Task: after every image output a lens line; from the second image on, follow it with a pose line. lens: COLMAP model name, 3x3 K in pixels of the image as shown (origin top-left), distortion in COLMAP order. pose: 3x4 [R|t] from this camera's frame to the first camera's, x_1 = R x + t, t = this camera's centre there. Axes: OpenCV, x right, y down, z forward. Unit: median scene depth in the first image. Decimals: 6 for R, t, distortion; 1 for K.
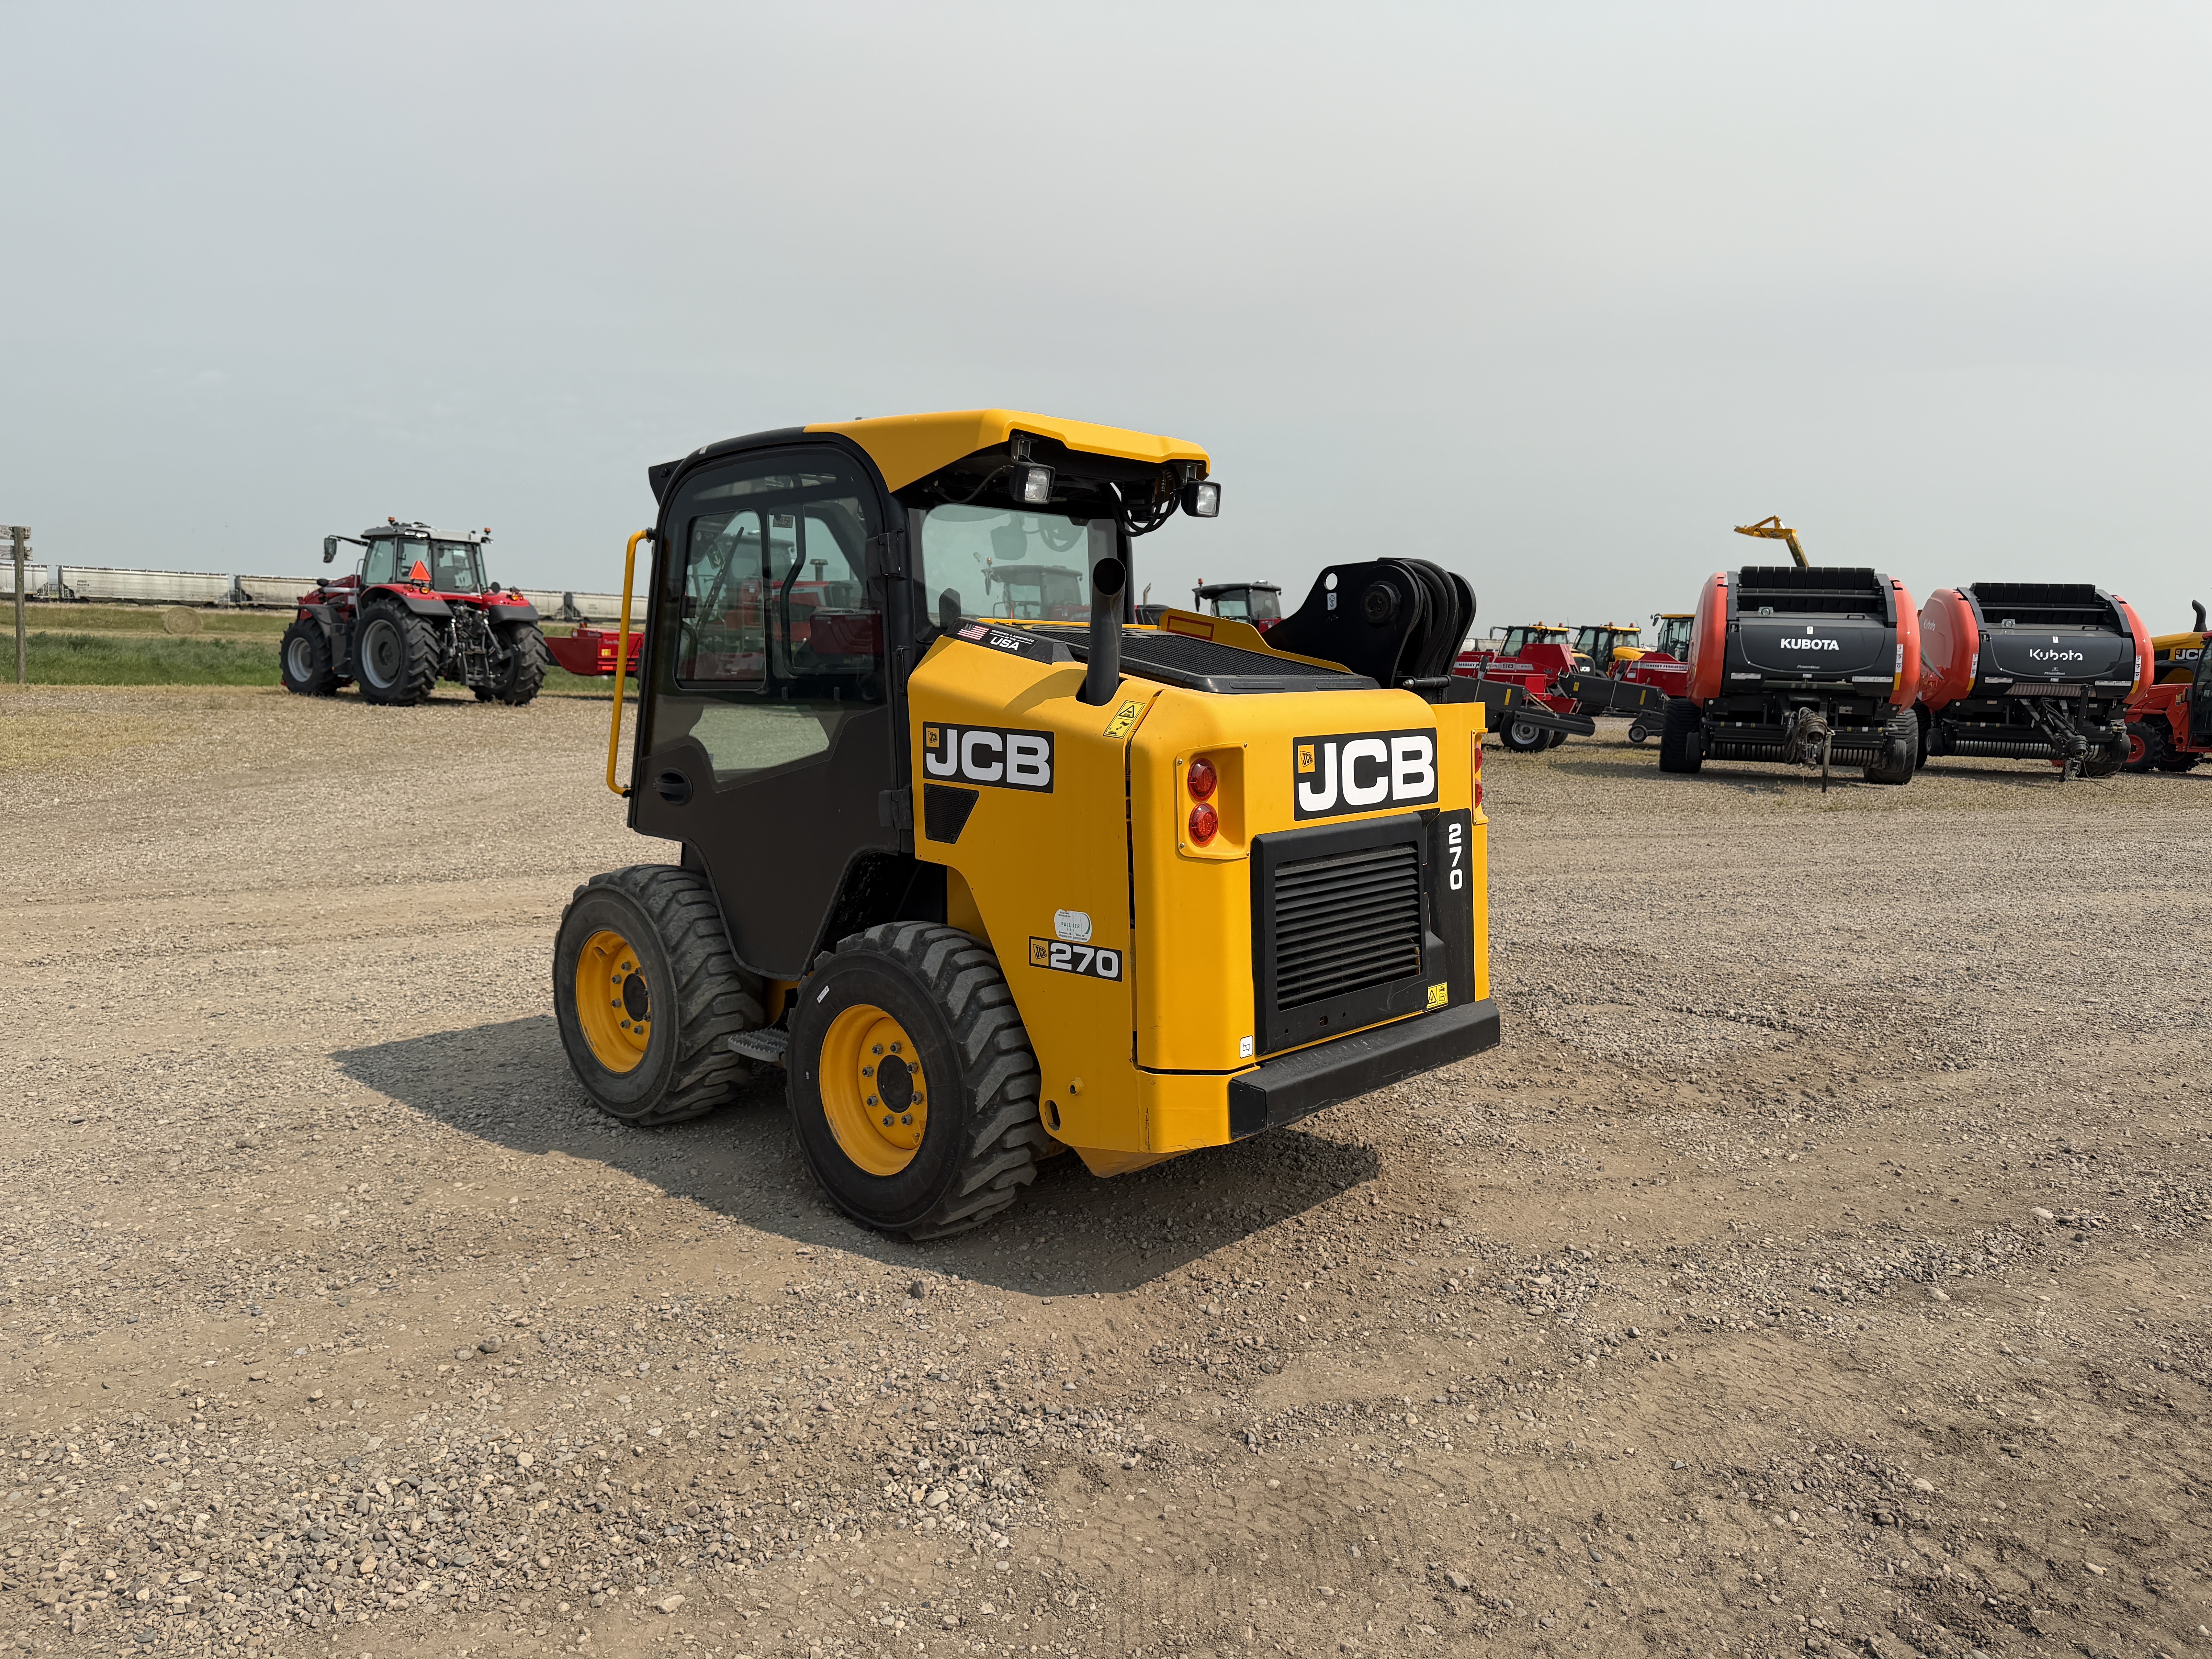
lens RADIAL K [[1577.0, 0, 1106.7], [0, 1577.0, 825.6], [0, 0, 1]] dist [-0.003451, -0.003530]
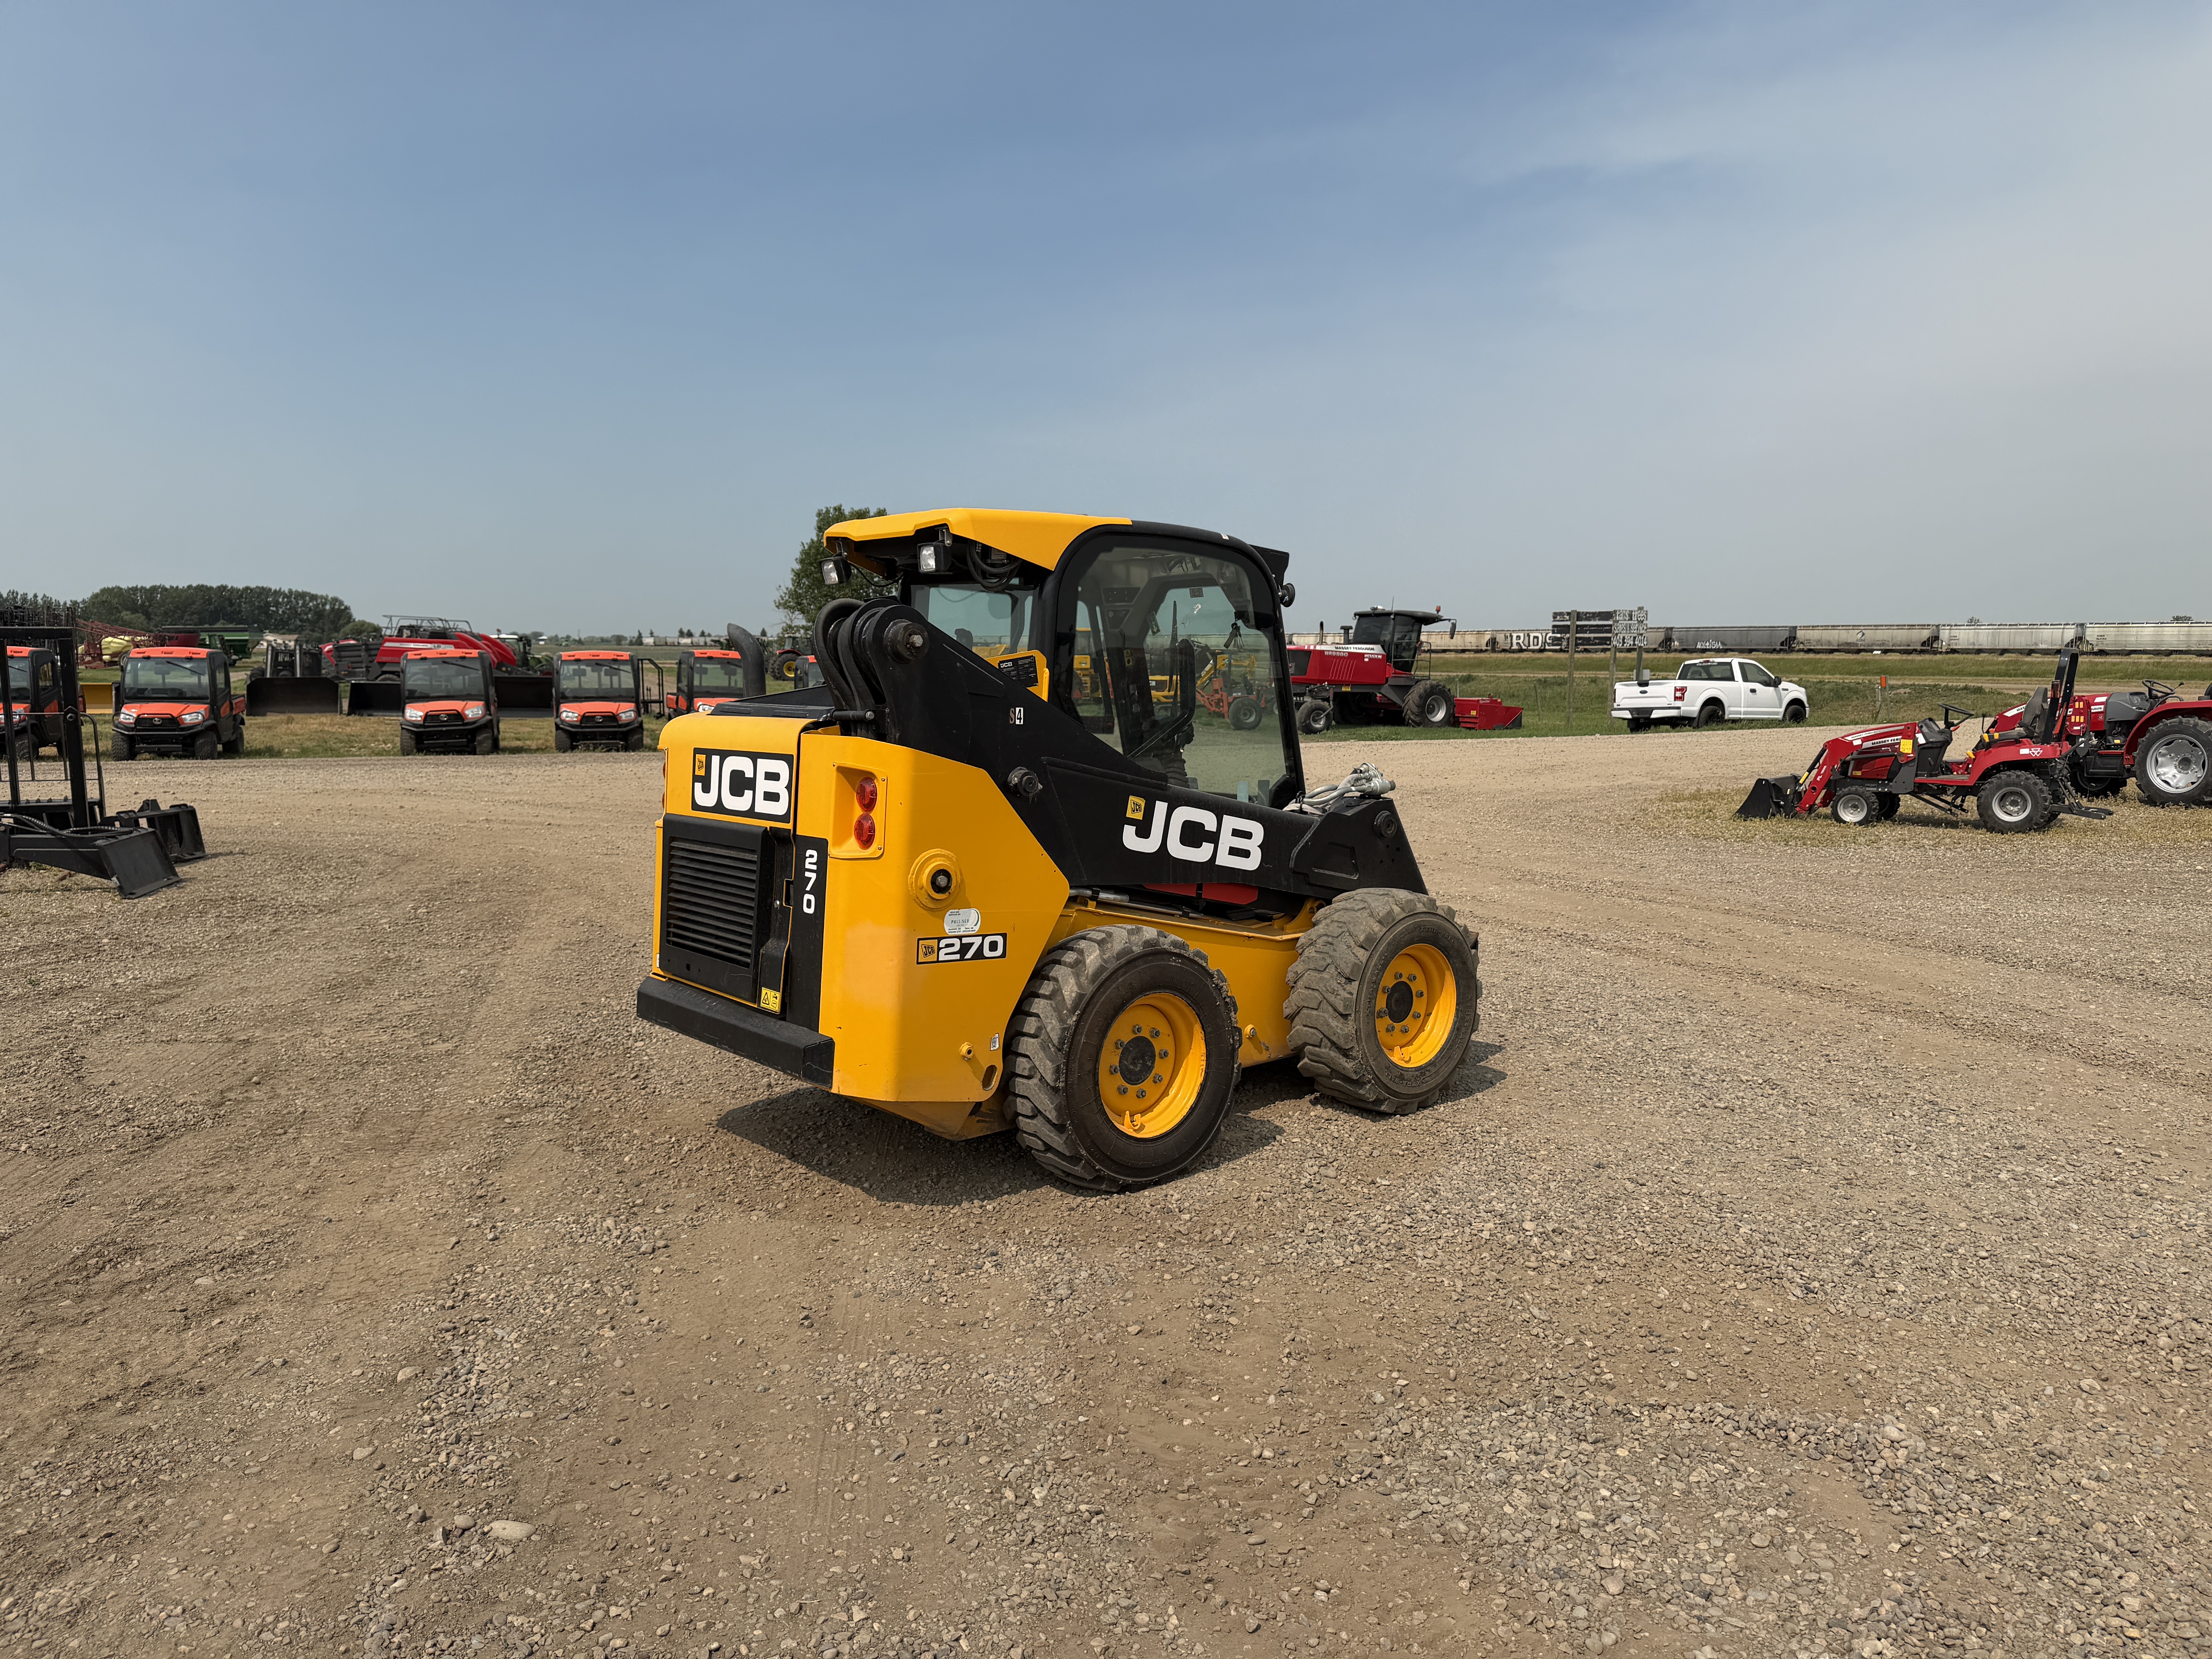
lens RADIAL K [[1577.0, 0, 1102.3], [0, 1577.0, 827.1], [0, 0, 1]] dist [-0.003451, -0.003530]
pose [[-0.099097, 0.083874, -0.991537, 1.305979], [-0.121679, 0.987942, 0.095731, -0.147154], [0.987610, 0.130136, -0.087696, 1.358674]]
